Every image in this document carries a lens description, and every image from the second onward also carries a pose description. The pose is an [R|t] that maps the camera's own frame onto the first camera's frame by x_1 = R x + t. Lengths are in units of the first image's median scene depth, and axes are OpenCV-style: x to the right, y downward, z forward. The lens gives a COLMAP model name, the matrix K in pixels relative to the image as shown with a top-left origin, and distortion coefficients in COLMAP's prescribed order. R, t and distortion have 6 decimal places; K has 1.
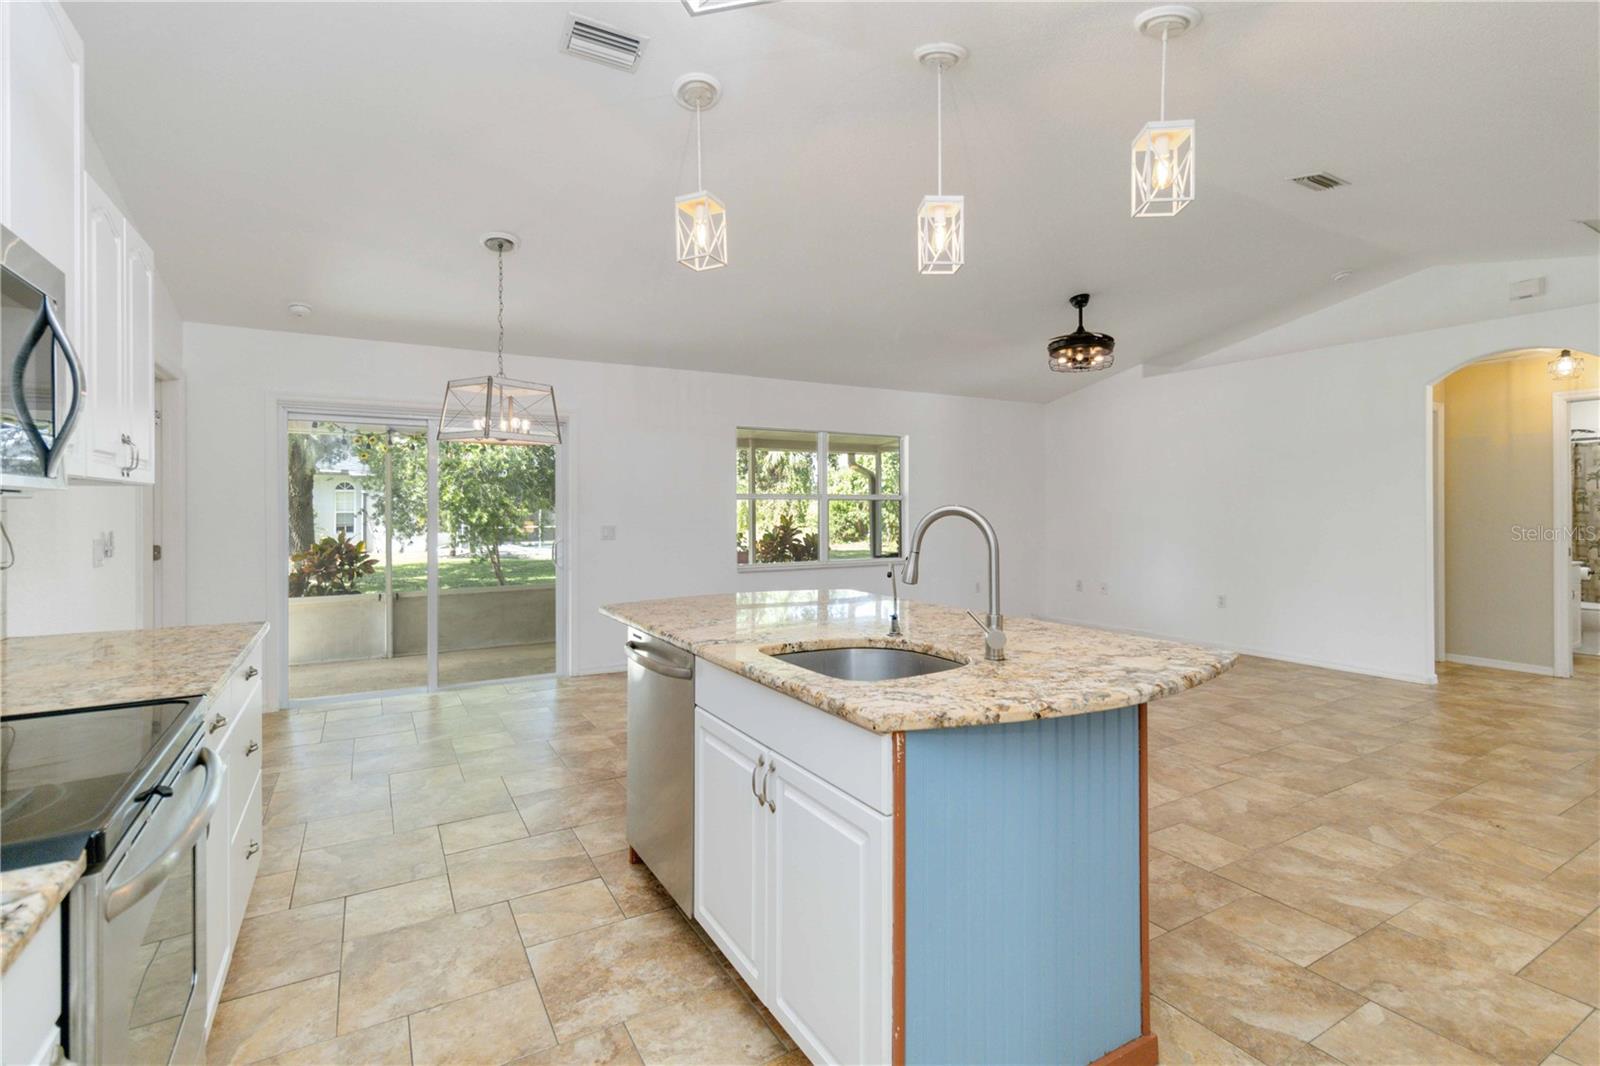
lens RADIAL K [[757.0, 0, 832.6], [0, 757.0, 503.0], [0, 0, 1]] dist [0.022088, -0.000304]
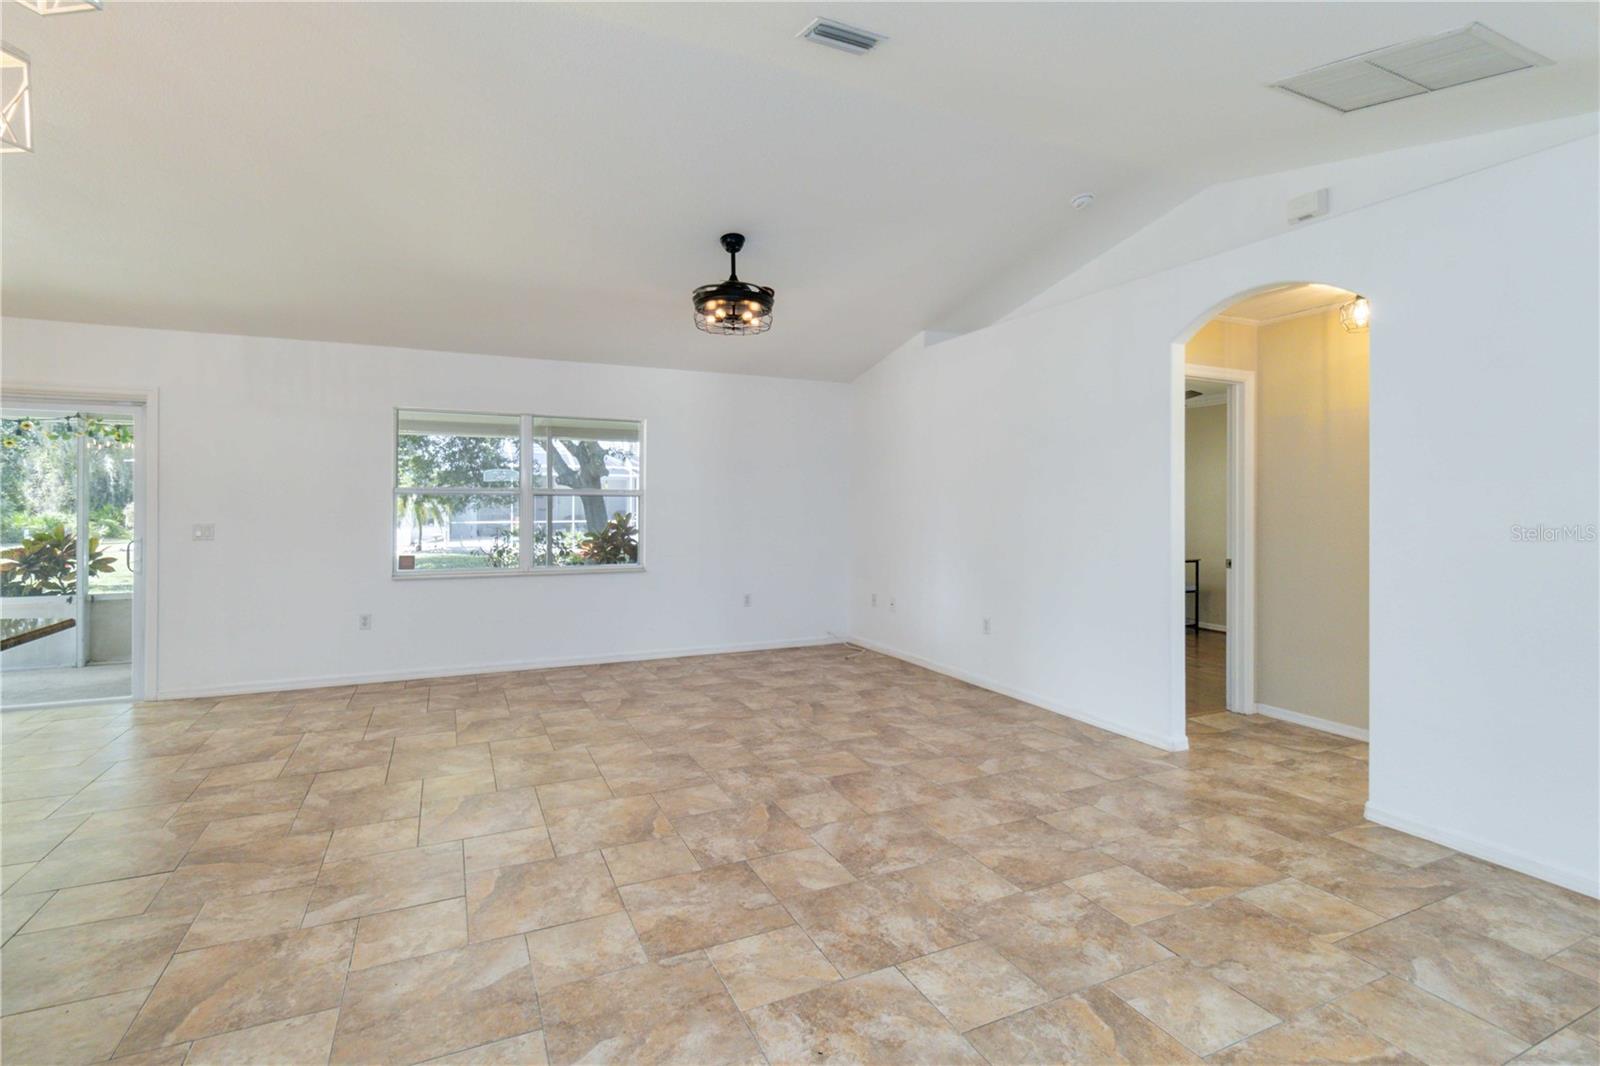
lens RADIAL K [[760.5, 0, 803.8], [0, 760.5, 498.7], [0, 0, 1]] dist [-0.001582, 0.000187]
pose [[0.992828, 0.006688, -0.119361, 0.536333], [-0.006730, 0.999977, 0.000046, -0.002063], [0.119358, 0.000757, 0.992851, 0.248315]]
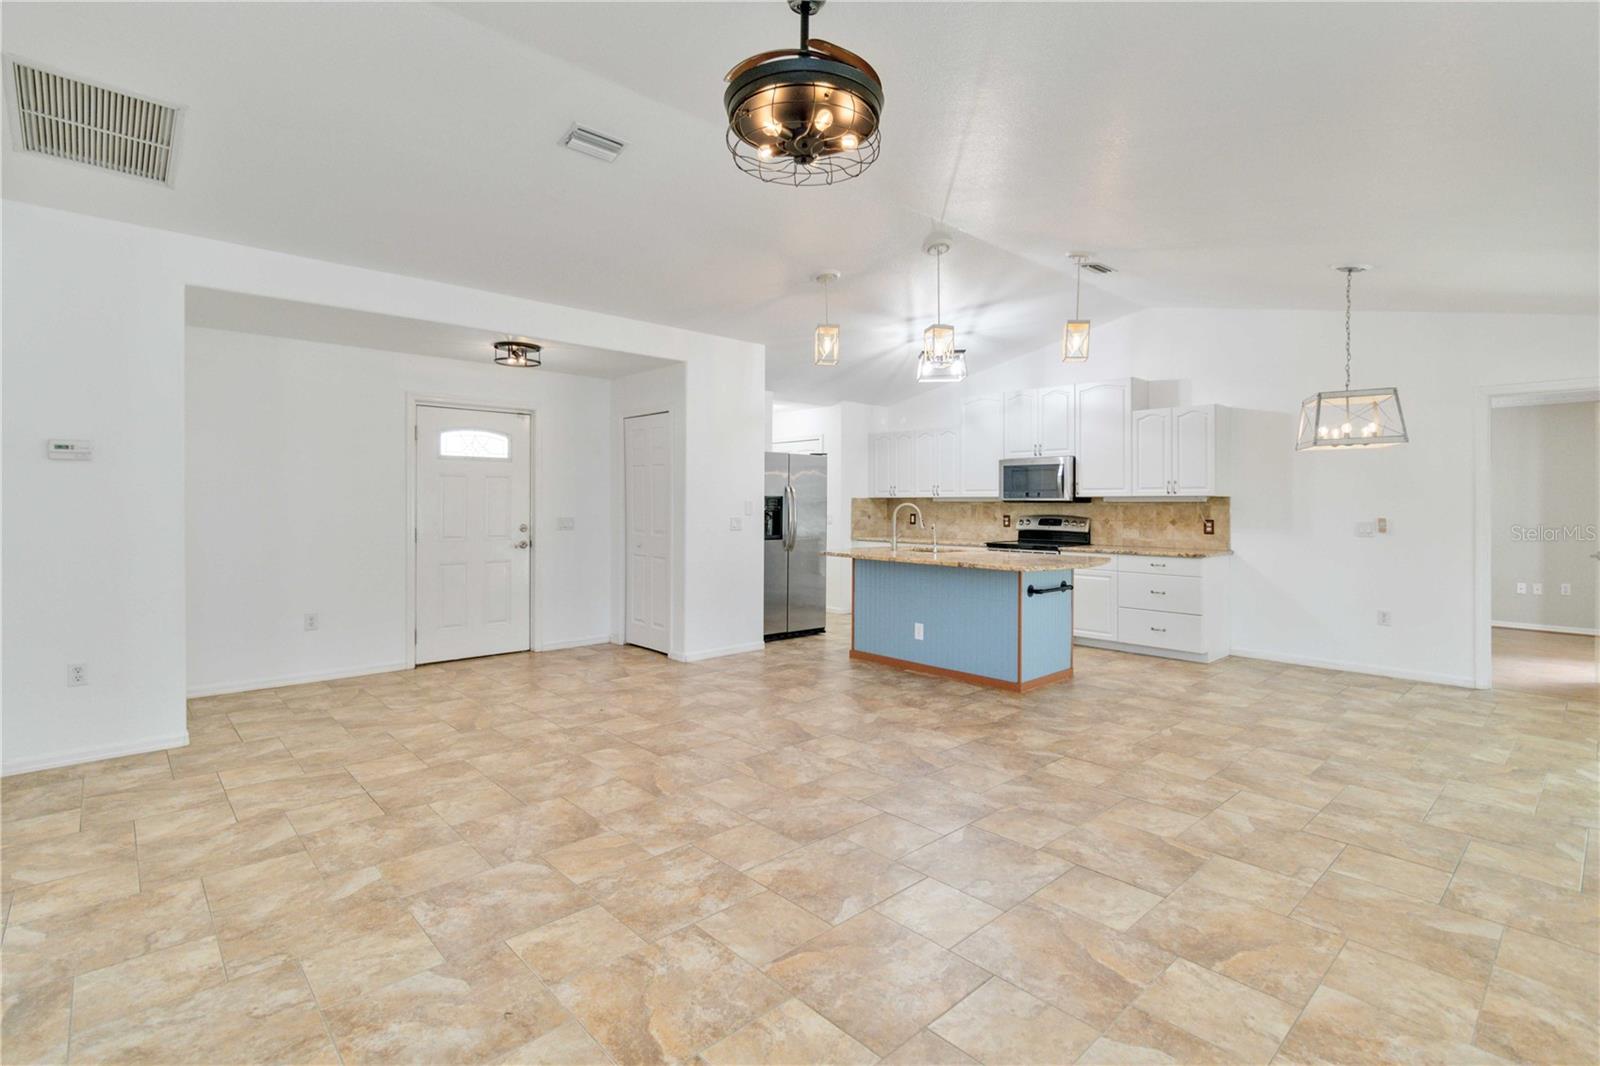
lens RADIAL K [[760.5, 0, 803.8], [0, 760.5, 498.7], [0, 0, 1]] dist [-0.001582, 0.000187]
pose [[-0.983035, -0.001345, -0.183411, 0.435298], [0.000881, 0.999927, -0.012057, 0.007688], [0.183414, -0.012014, -0.982962, 1.511050]]
